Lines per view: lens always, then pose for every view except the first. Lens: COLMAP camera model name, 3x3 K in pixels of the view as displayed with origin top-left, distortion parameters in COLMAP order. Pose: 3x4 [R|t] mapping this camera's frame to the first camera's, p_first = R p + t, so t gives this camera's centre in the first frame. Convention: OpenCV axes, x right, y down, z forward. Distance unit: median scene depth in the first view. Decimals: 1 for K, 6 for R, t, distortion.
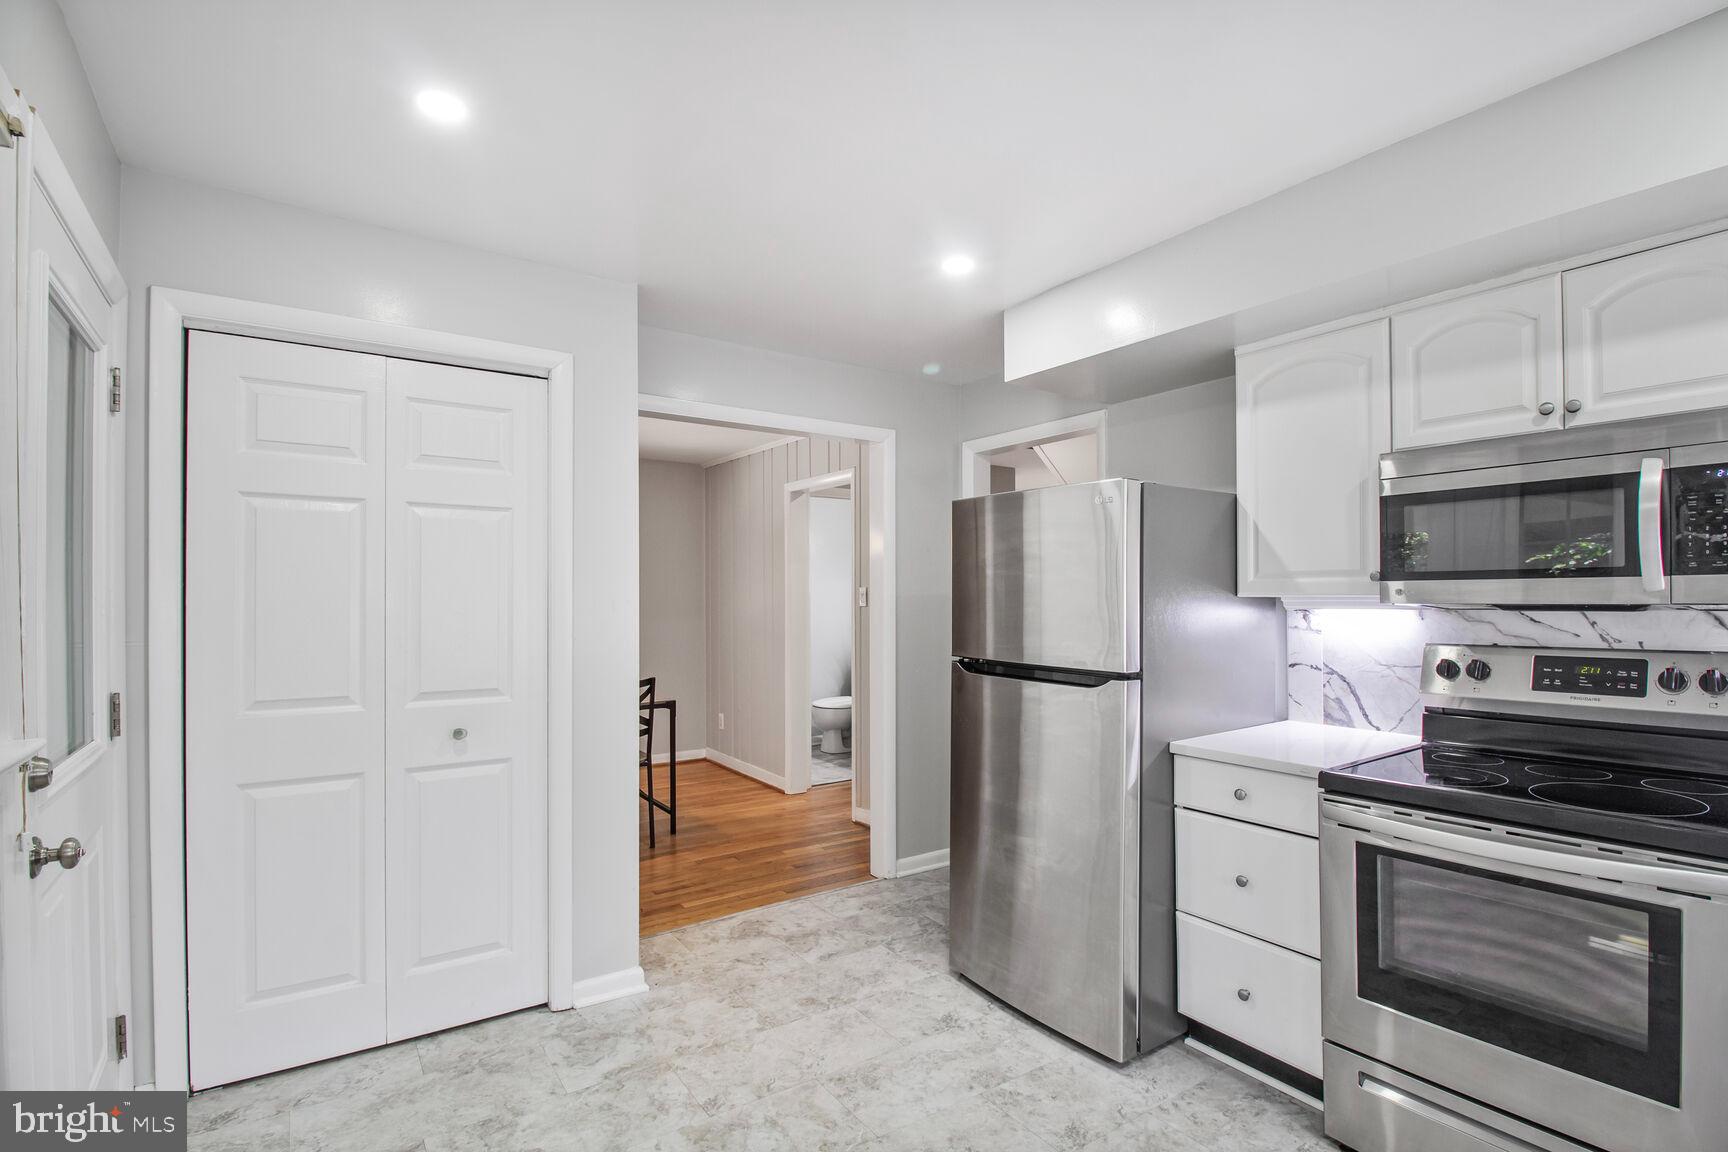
lens RADIAL K [[825.5, 0, 900.8], [0, 825.5, 592.5], [0, 0, 1]] dist [-0.000270, -0.000140]
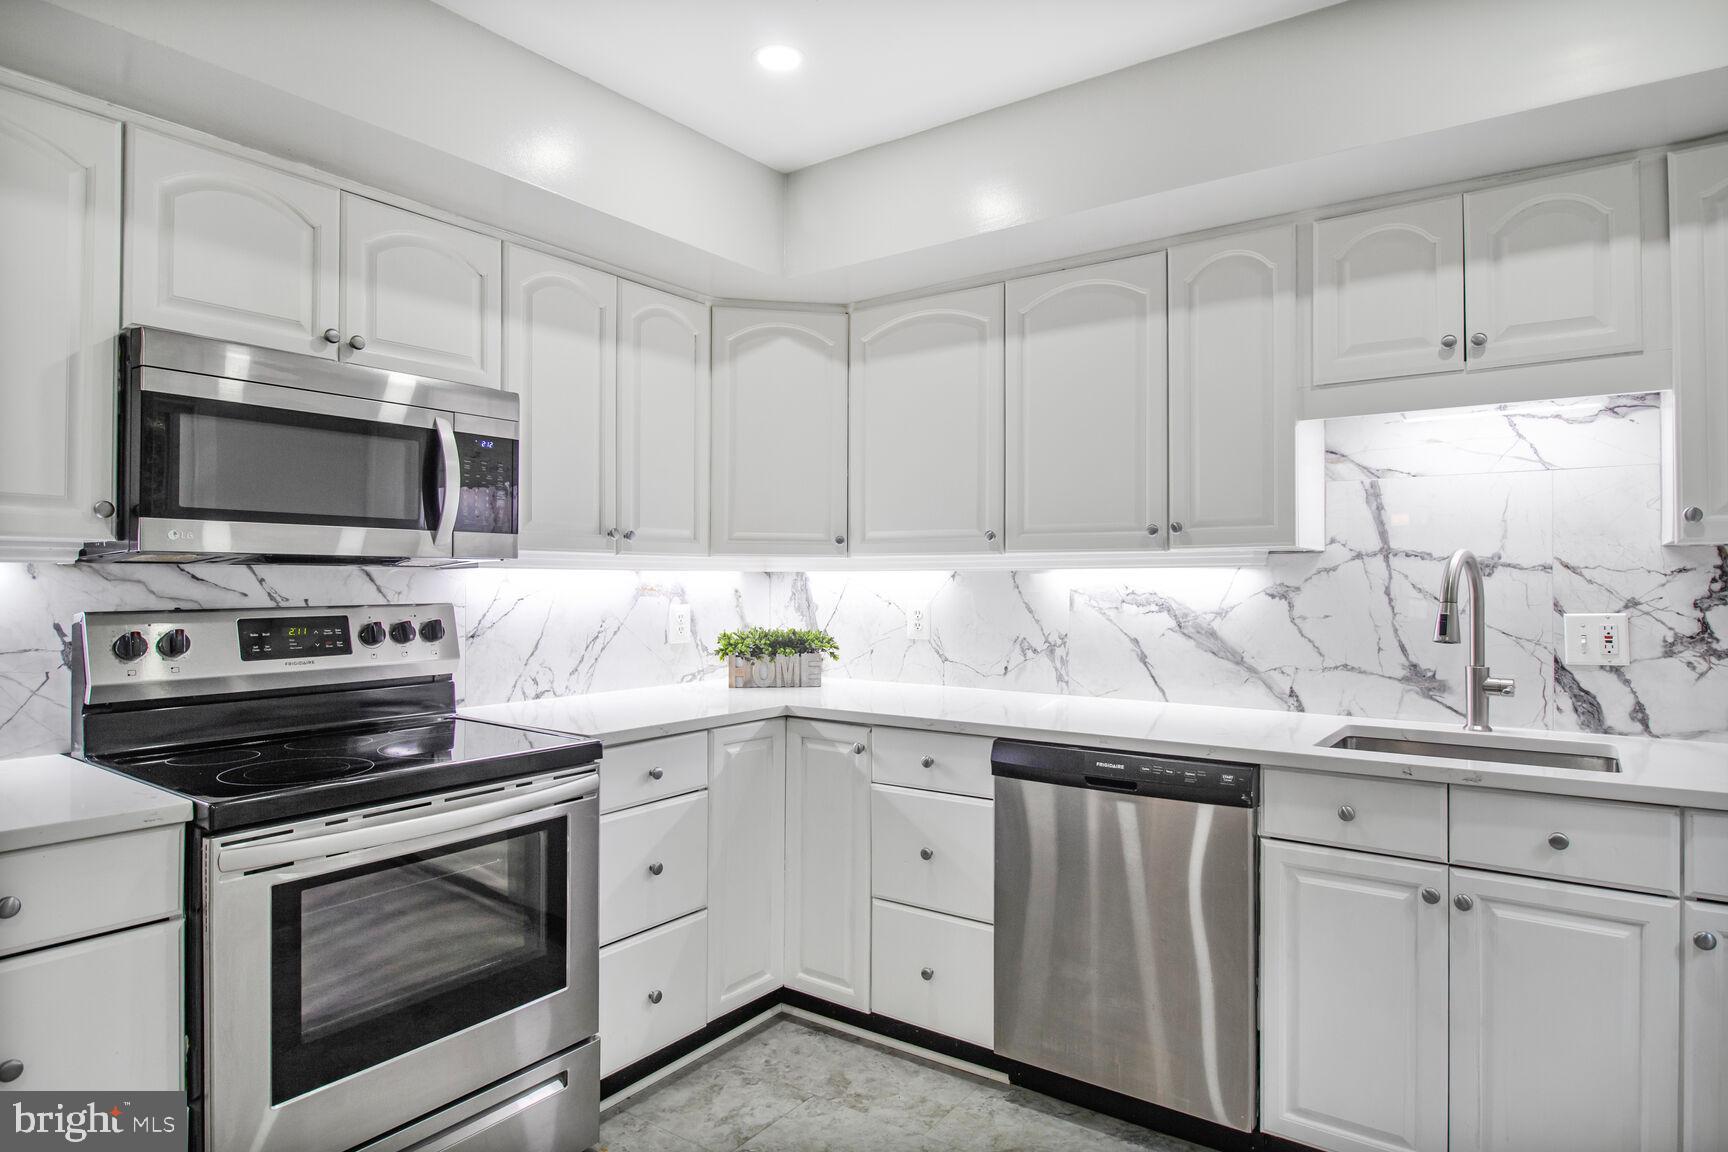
lens RADIAL K [[1011.6, 0, 864.0], [0, 1011.6, 576.0], [0, 0, 1]] dist [-0.002598, -0.000829]
pose [[-0.317391, 0.005583, 0.948278, -0.408517], [-0.013287, 0.999858, -0.010334, 0.036892], [-0.948202, -0.015880, -0.317271, 0.763118]]
